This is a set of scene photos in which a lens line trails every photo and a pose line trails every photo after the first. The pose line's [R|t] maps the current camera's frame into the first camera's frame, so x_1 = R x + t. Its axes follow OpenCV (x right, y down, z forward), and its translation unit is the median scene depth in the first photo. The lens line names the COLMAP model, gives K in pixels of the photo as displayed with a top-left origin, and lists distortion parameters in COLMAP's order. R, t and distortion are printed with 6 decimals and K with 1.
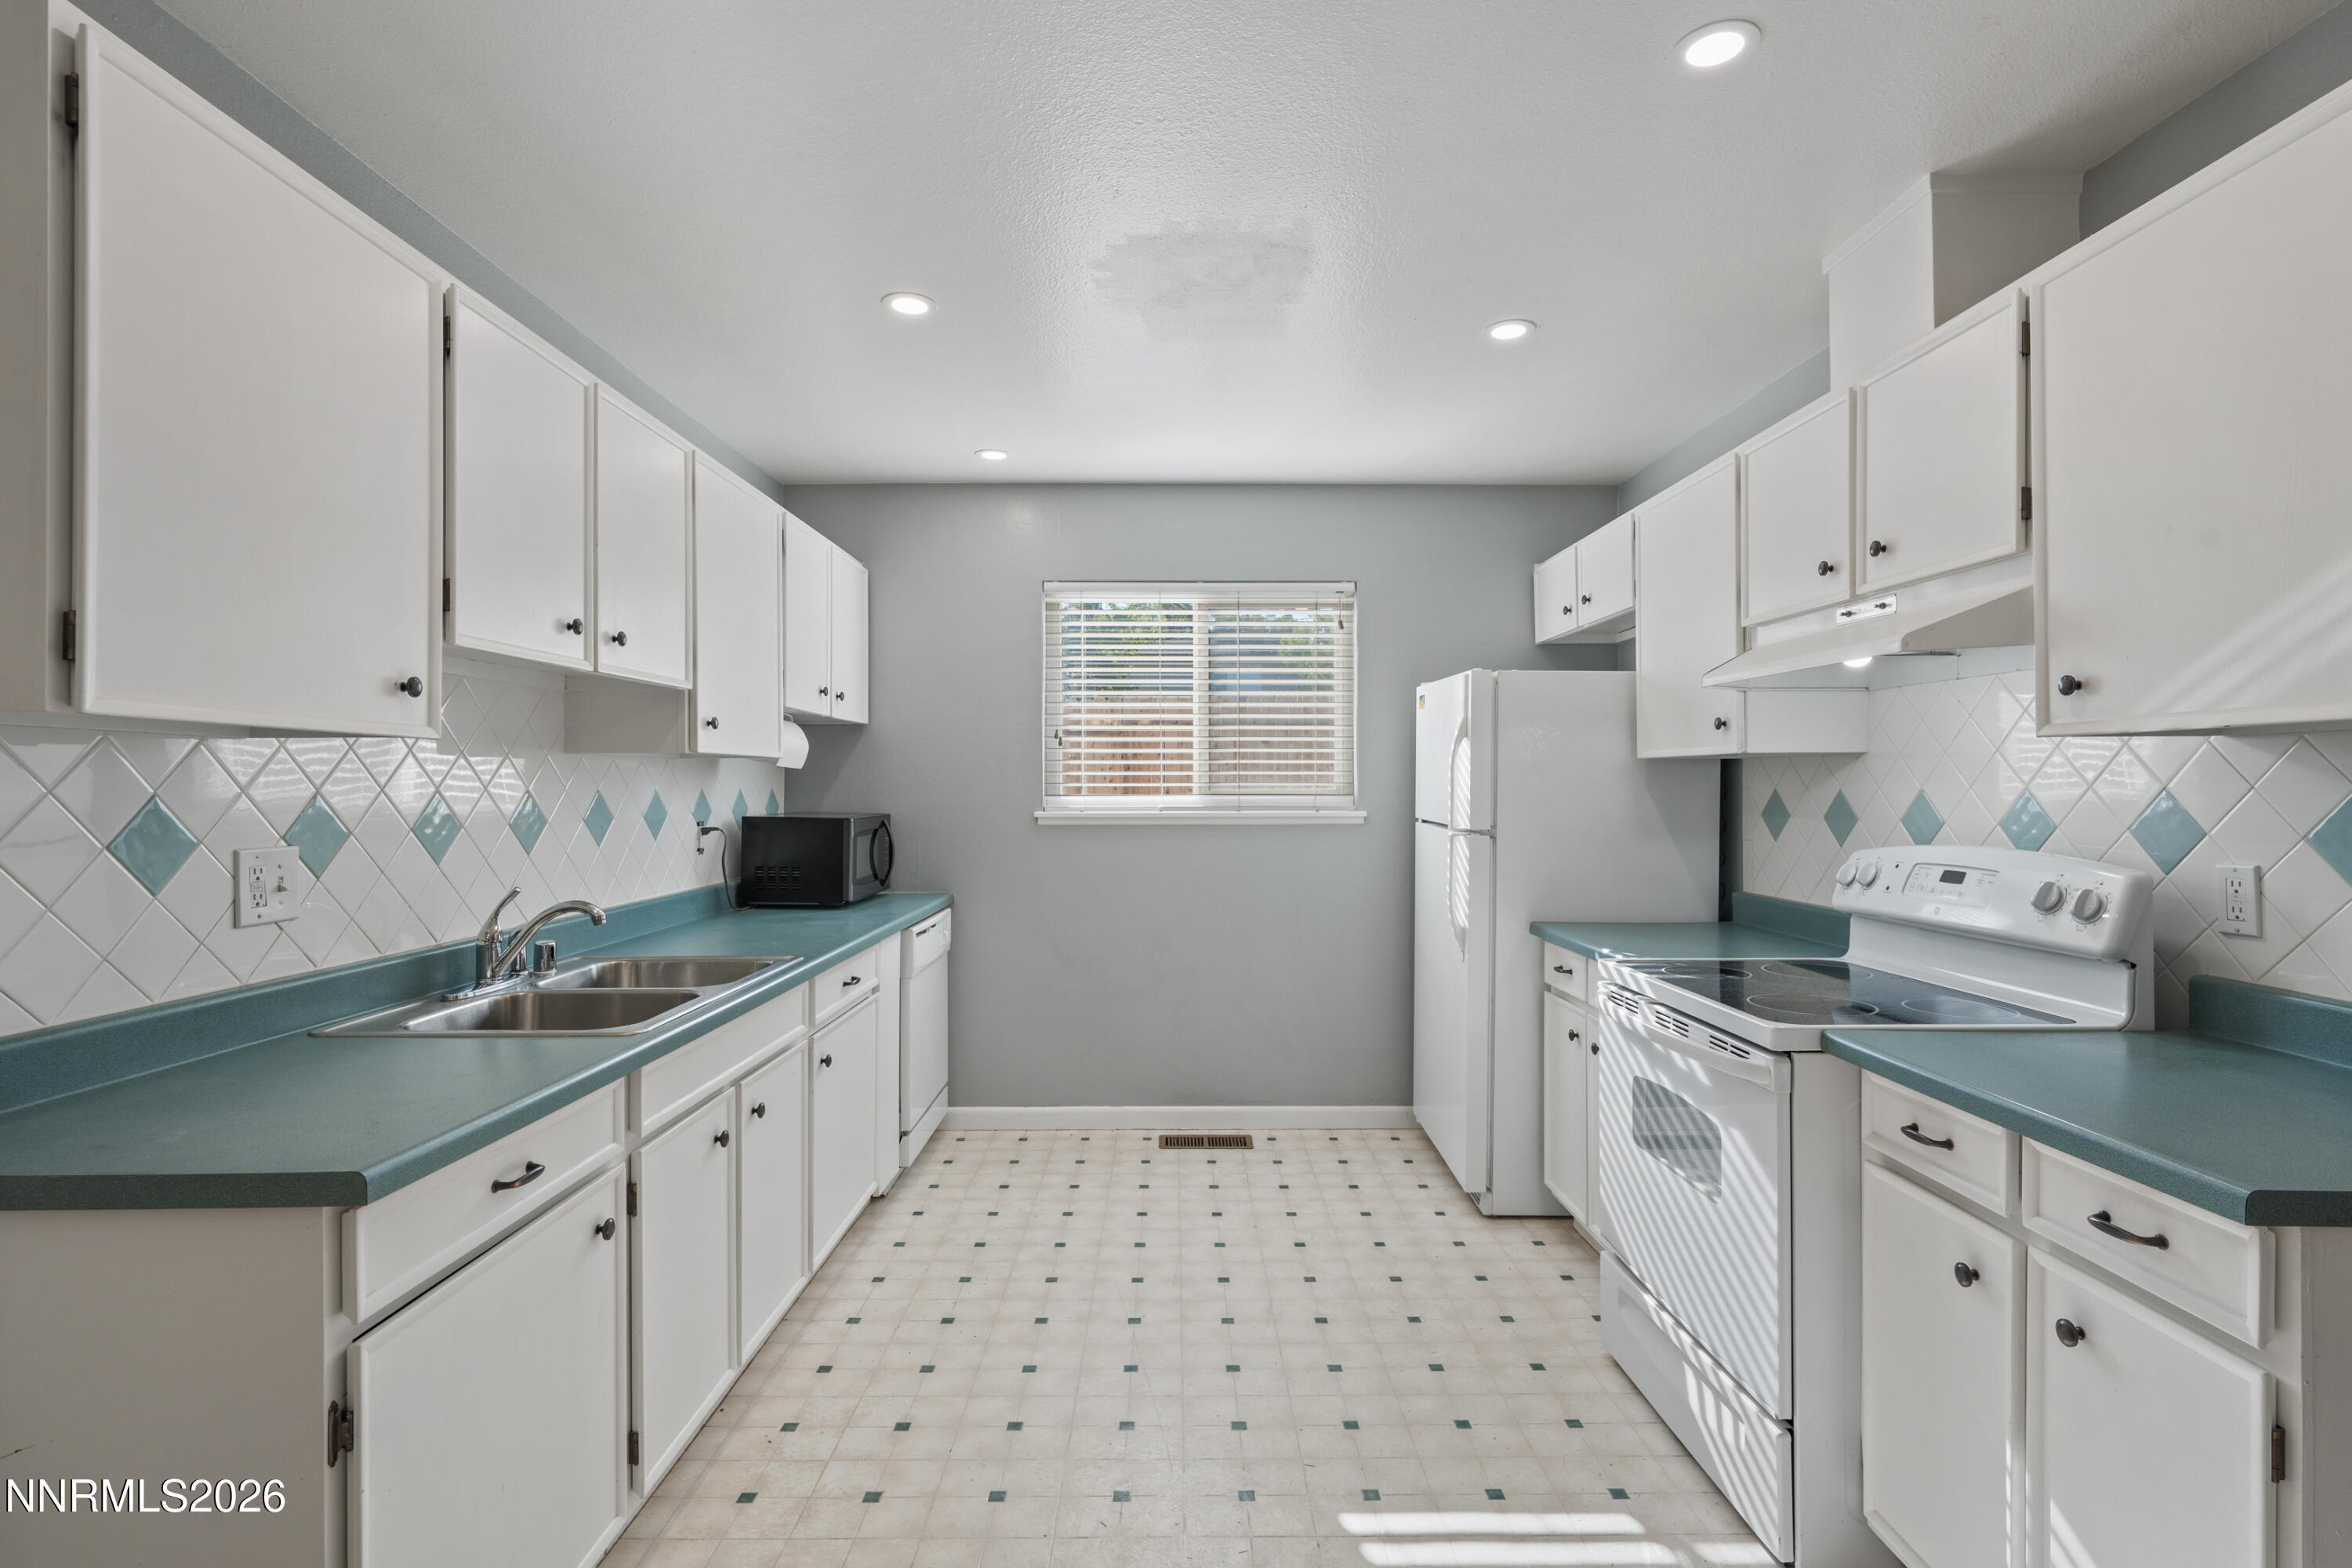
lens RADIAL K [[1098.0, 0, 1183.0], [0, 1098.0, 785.5], [0, 0, 1]] dist [0.000100, -0.000474]
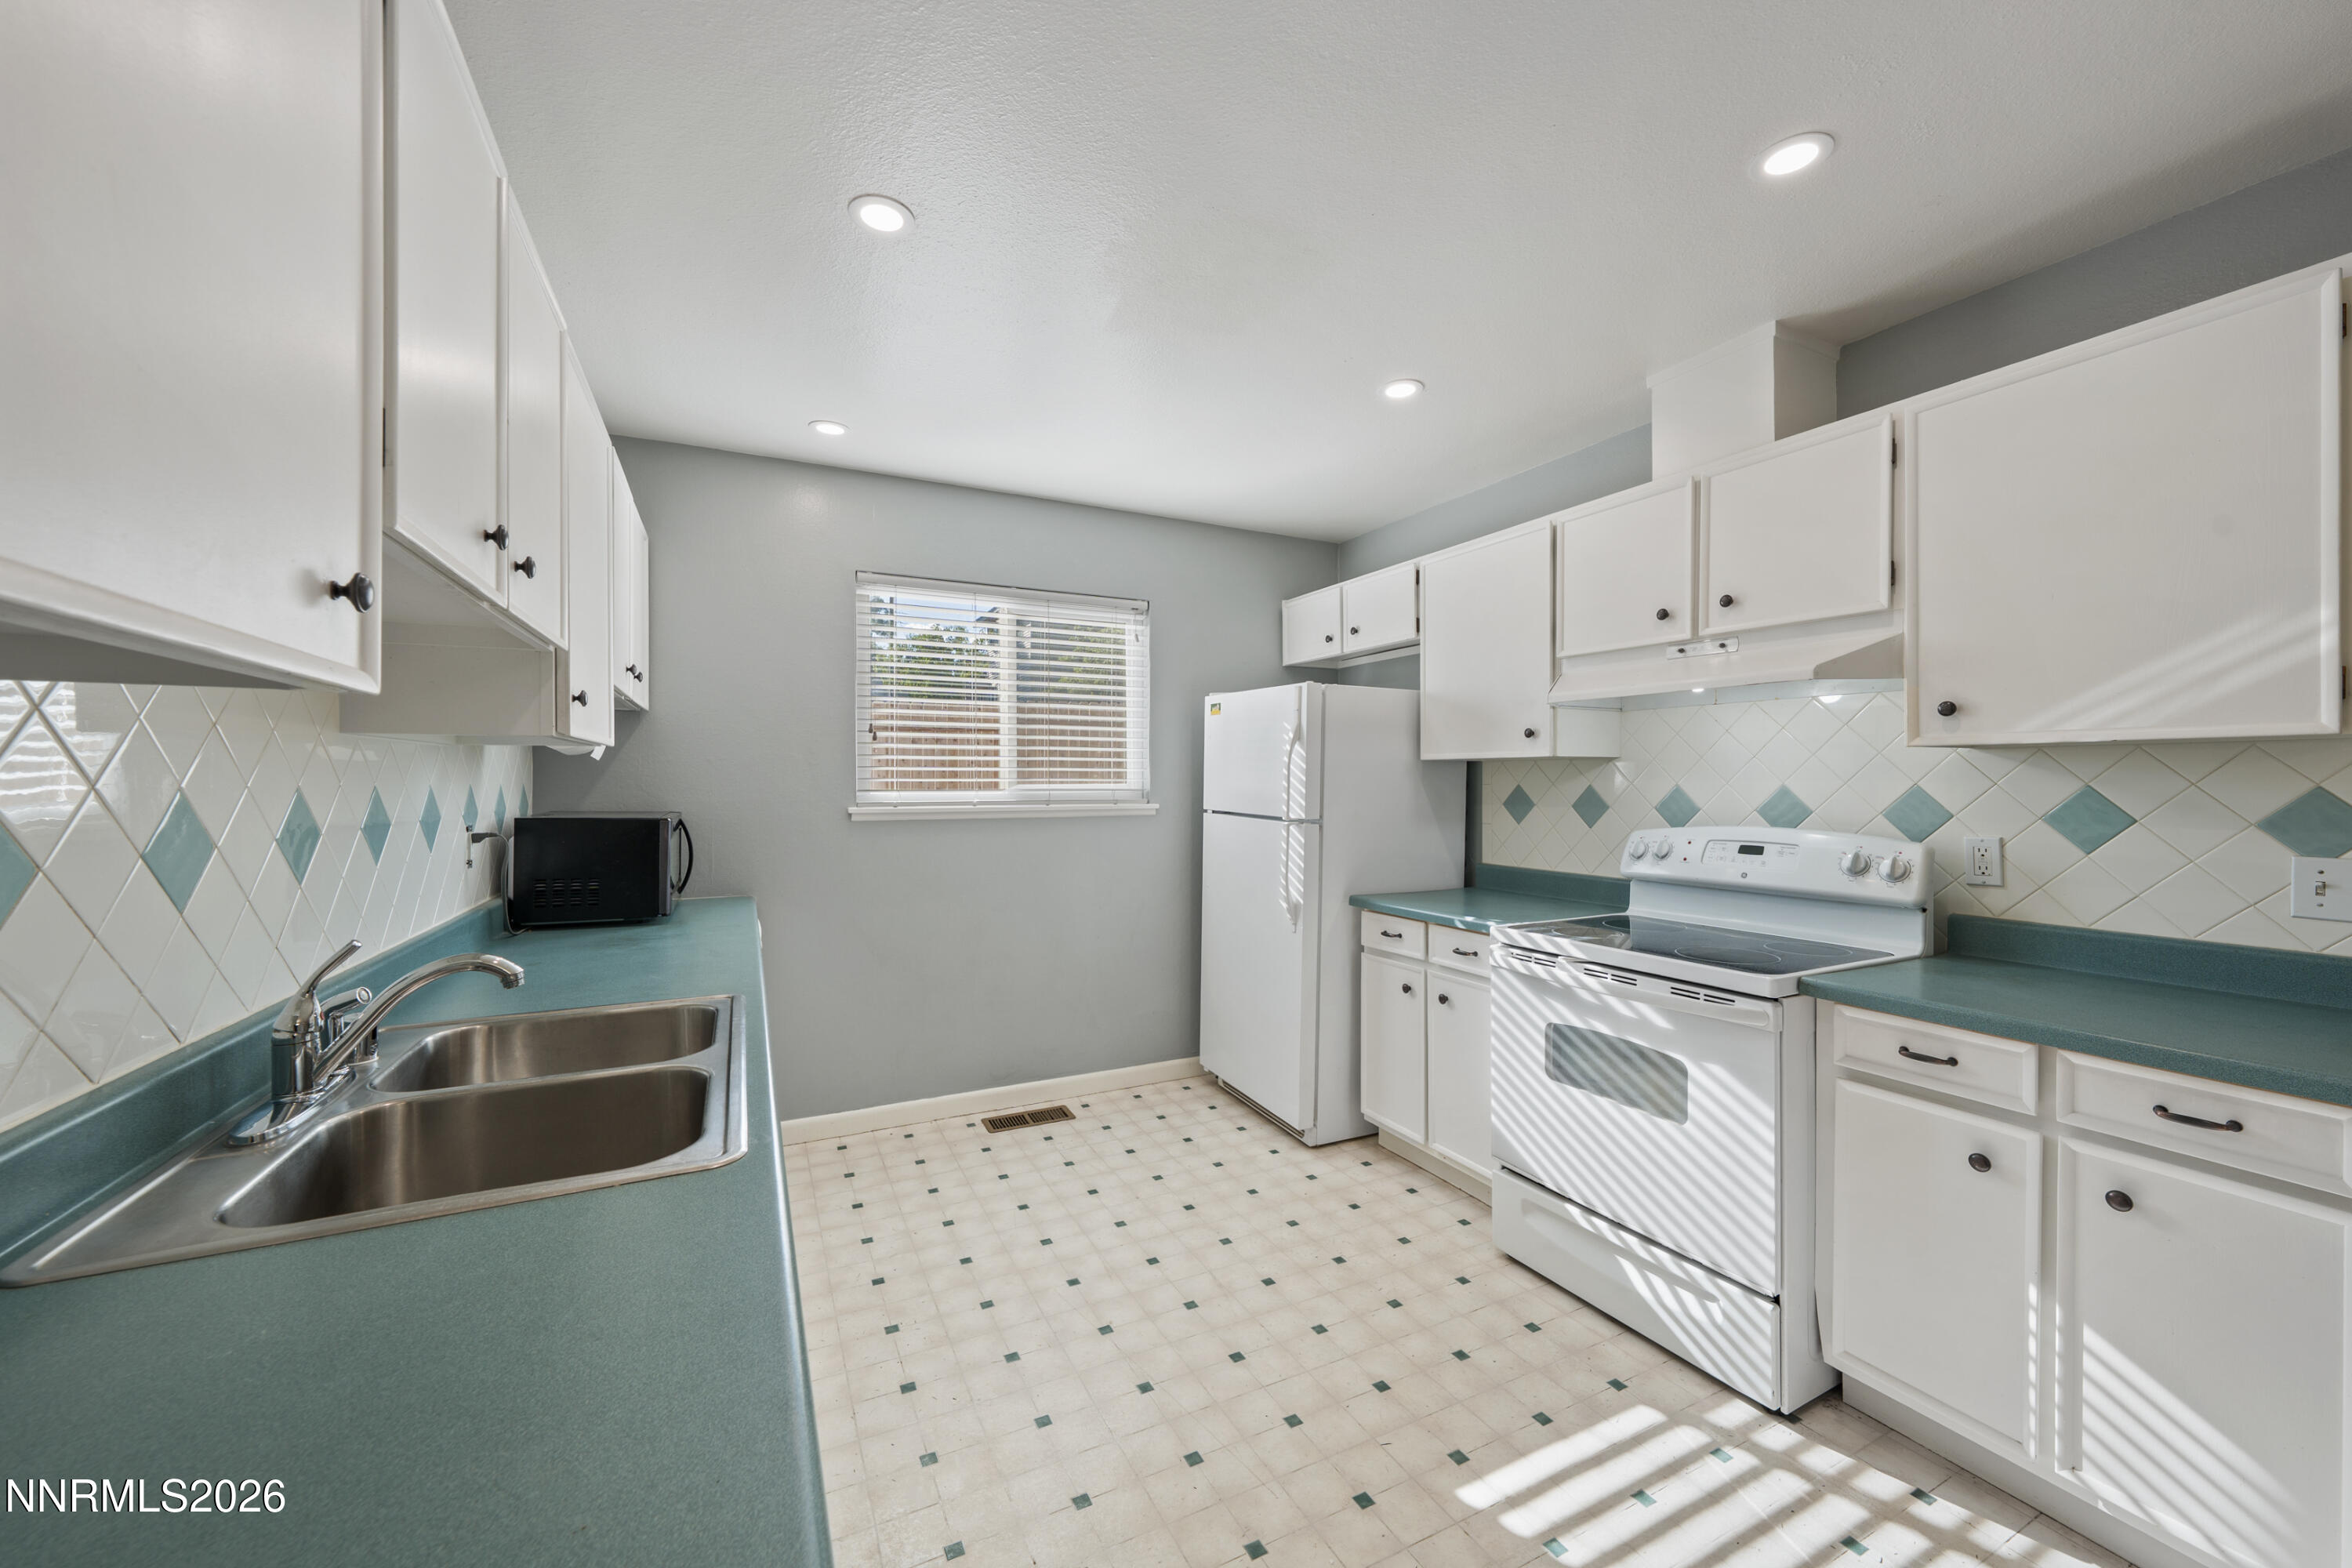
lens RADIAL K [[870.5, 0, 1179.5], [0, 870.5, 783.7], [0, 0, 1]] dist [-0.001719, -0.000817]
pose [[0.899244, 0.000260, 0.437447, -0.292868], [-0.001490, 0.999996, 0.002468, 0.000246], [-0.437445, -0.002872, 0.899241, 0.251936]]
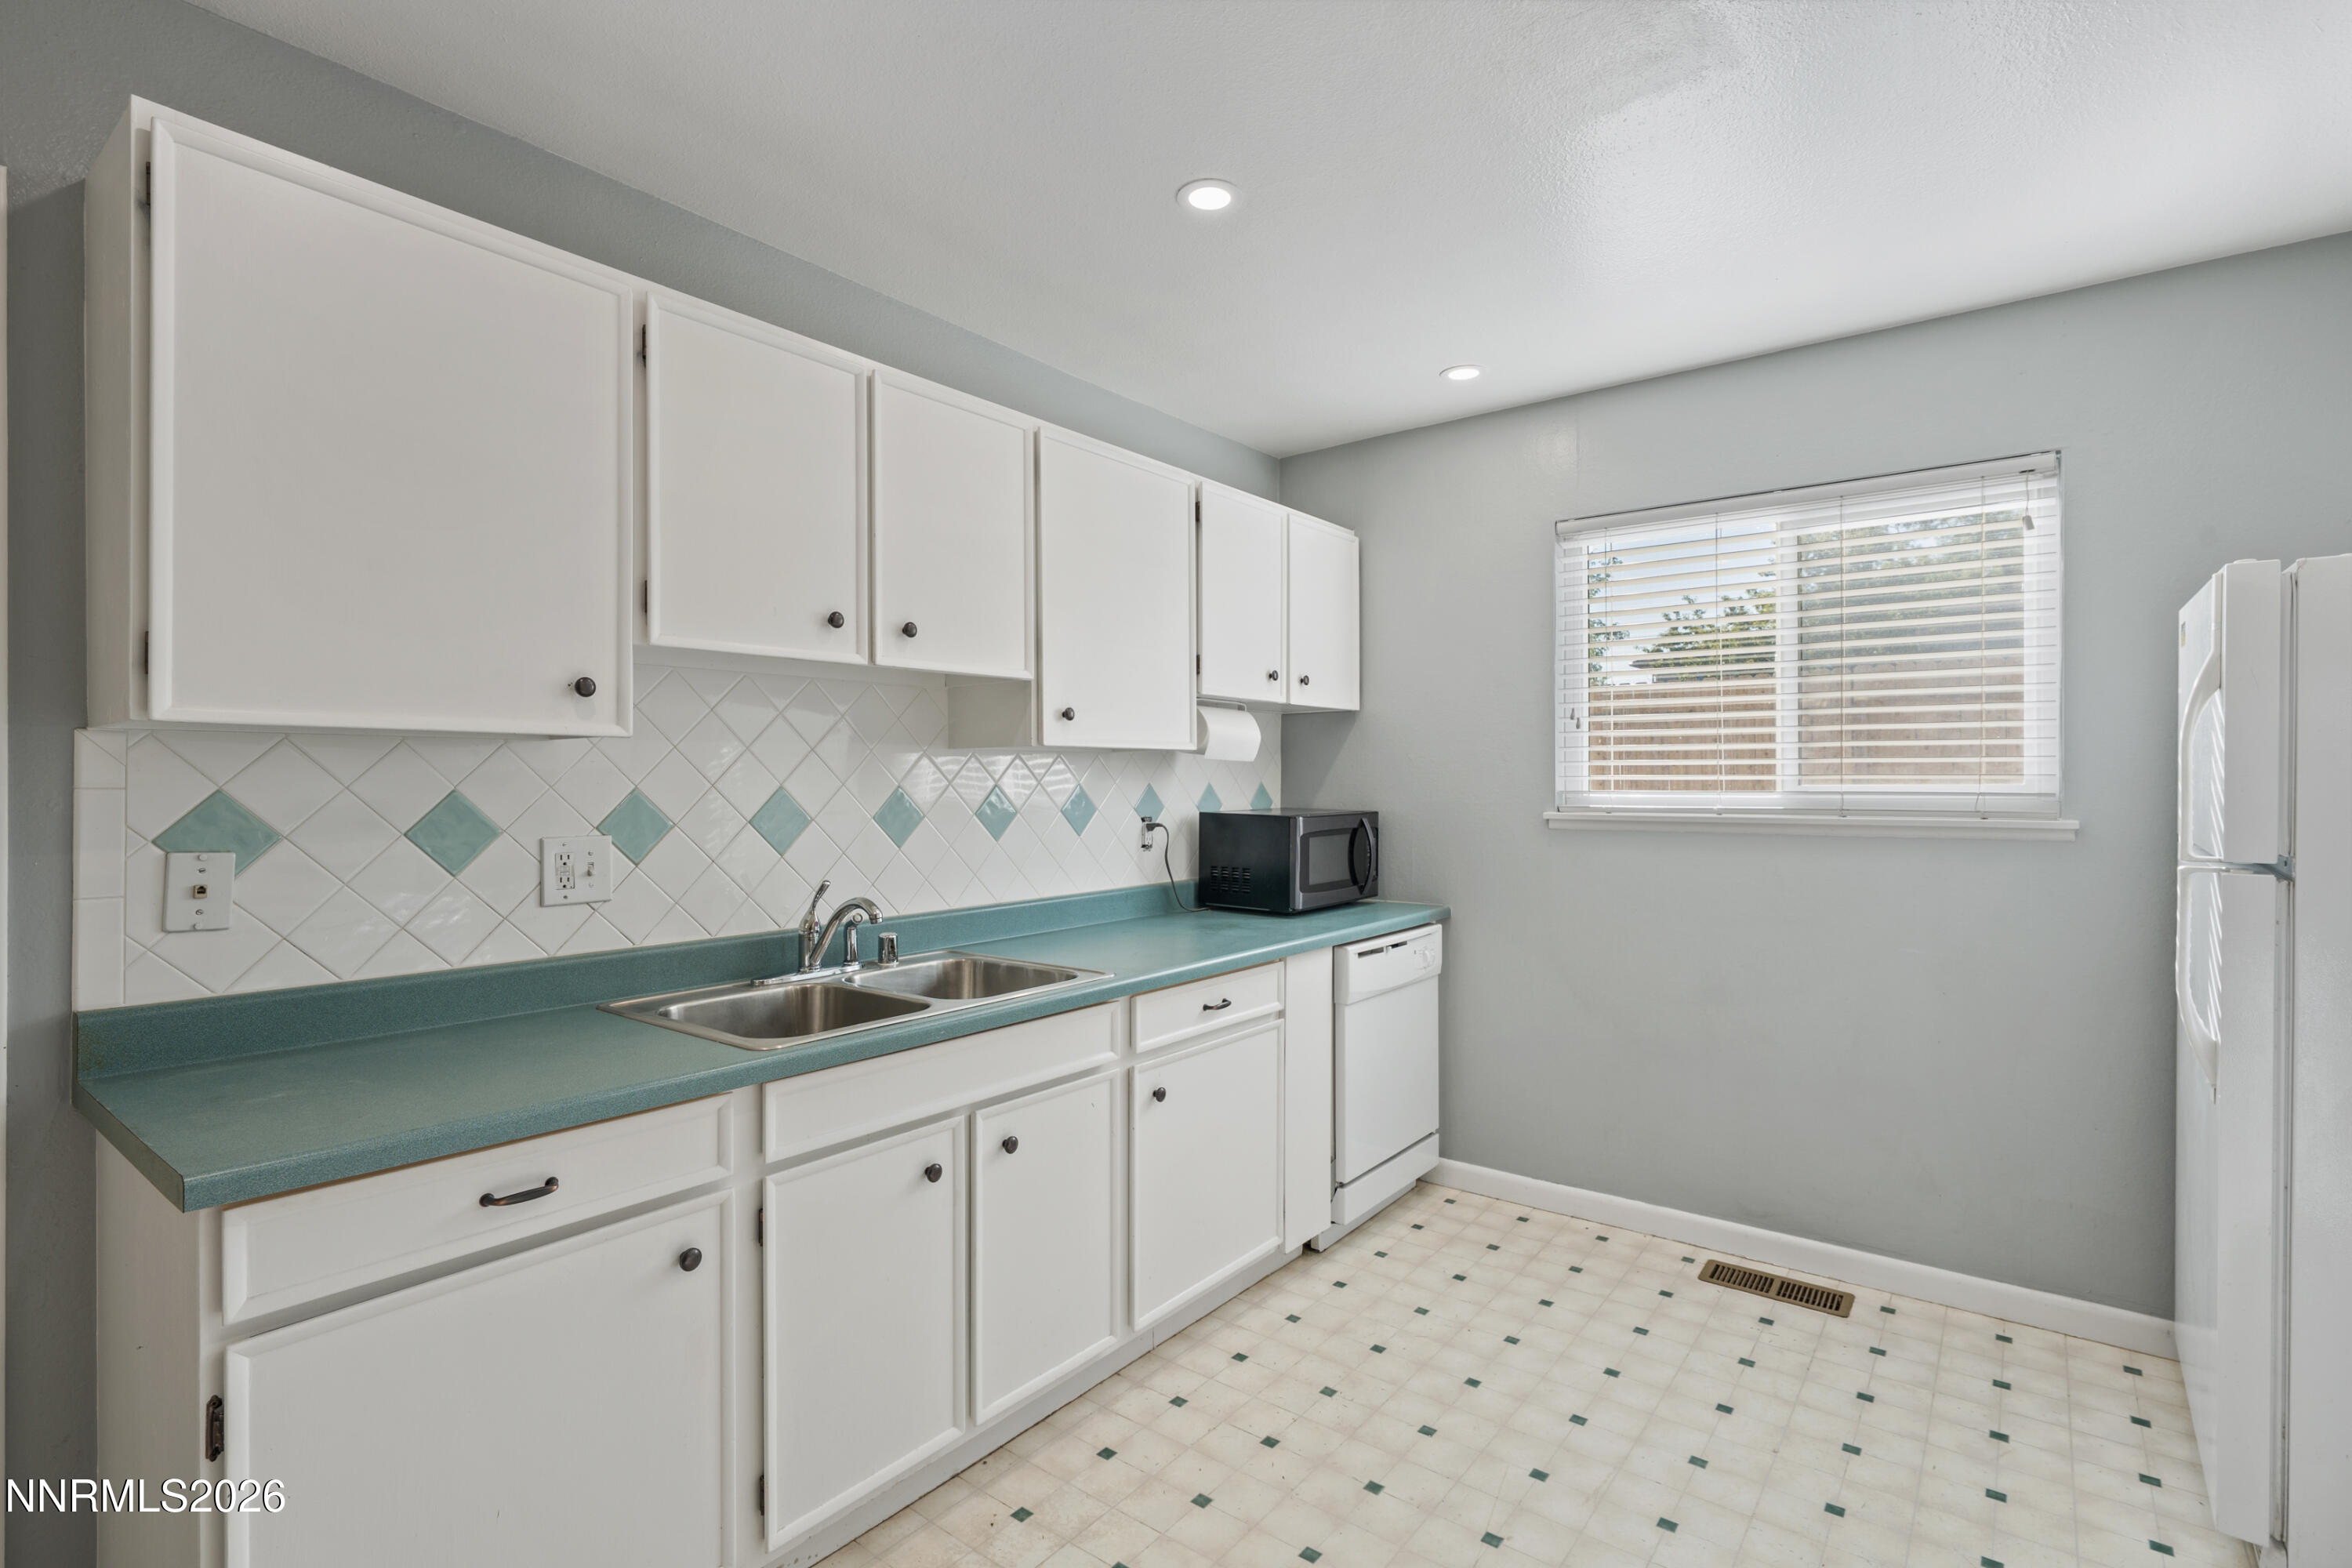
lens RADIAL K [[1098.0, 0, 1187.4], [0, 1098.0, 779.7], [0, 0, 1]] dist [0.000100, -0.000474]
pose [[0.789022, -0.001222, -0.614364, 0.212697], [0.001925, 0.999998, 0.000482, -0.000810], [0.614362, -0.001563, 0.789023, 0.294260]]
